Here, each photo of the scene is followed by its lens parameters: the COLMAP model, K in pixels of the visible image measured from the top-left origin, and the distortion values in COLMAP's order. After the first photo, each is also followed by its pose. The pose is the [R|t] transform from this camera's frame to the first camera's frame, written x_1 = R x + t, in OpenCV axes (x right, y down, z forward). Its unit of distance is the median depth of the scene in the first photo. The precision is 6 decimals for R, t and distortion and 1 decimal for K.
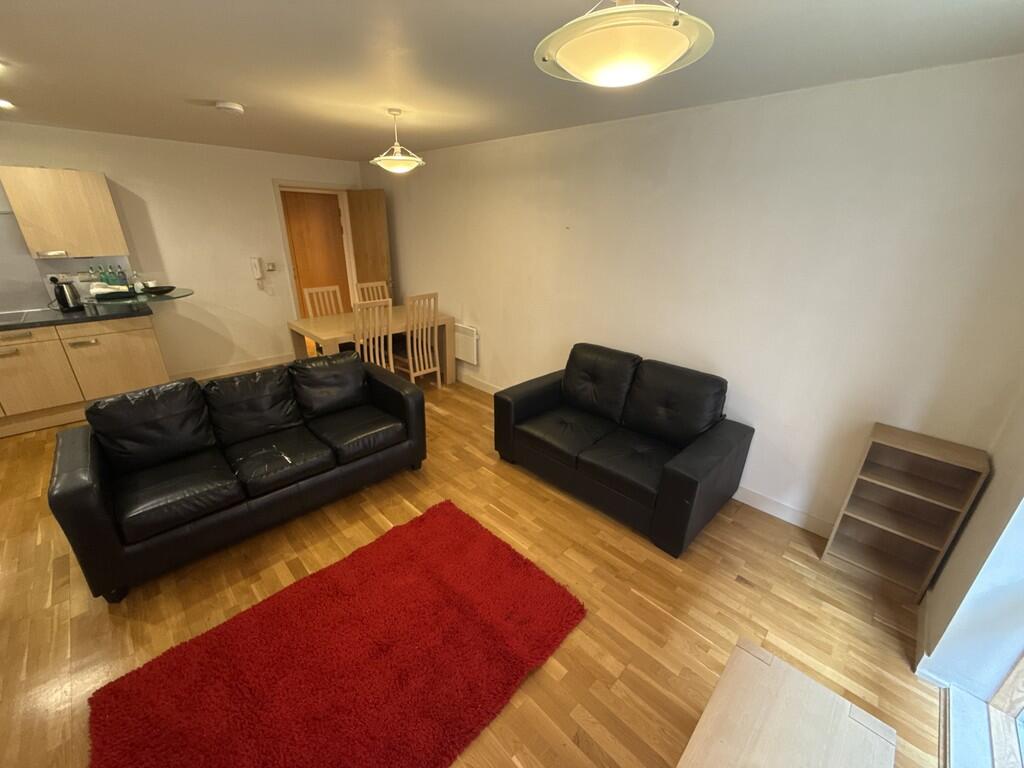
lens RADIAL K [[409.7, 0, 511.9], [0, 409.7, 383.3], [0, 0, 1]] dist [-0.001660, -0.000085]
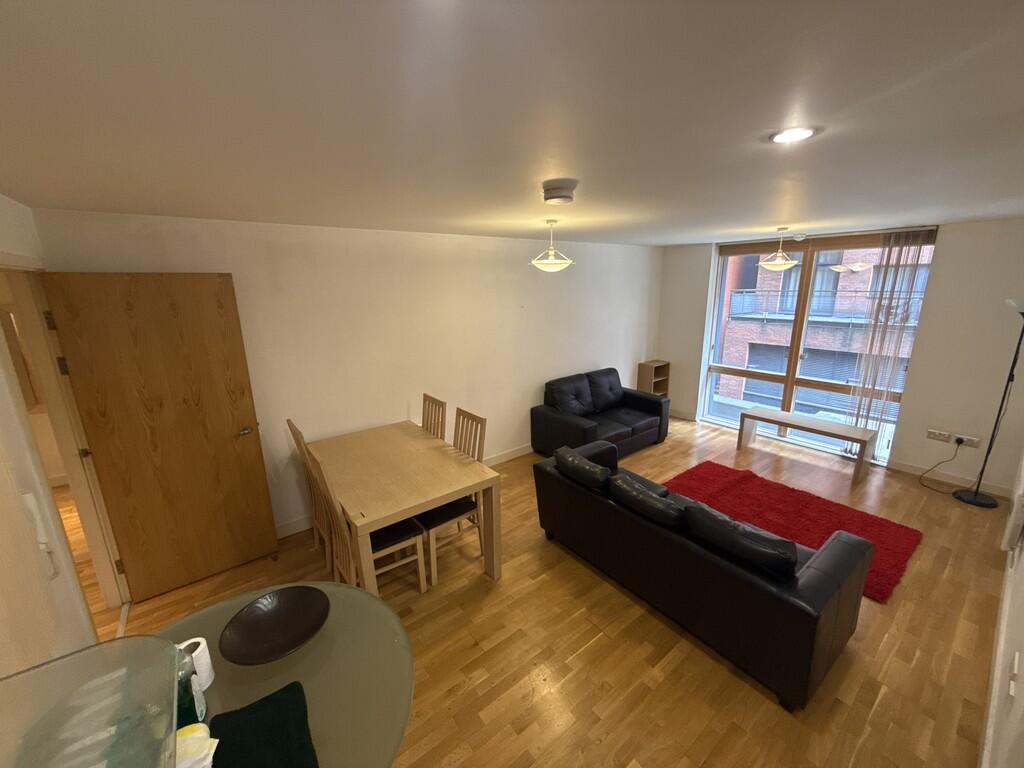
lens RADIAL K [[409.7, 0, 511.3], [0, 409.7, 382.2], [0, 0, 1]] dist [-0.001660, -0.000085]
pose [[0.127759, -0.260094, 0.957094, -1.476170], [0.387203, 0.901503, 0.193301, -0.515769], [-0.913100, 0.345894, 0.215884, 0.990573]]
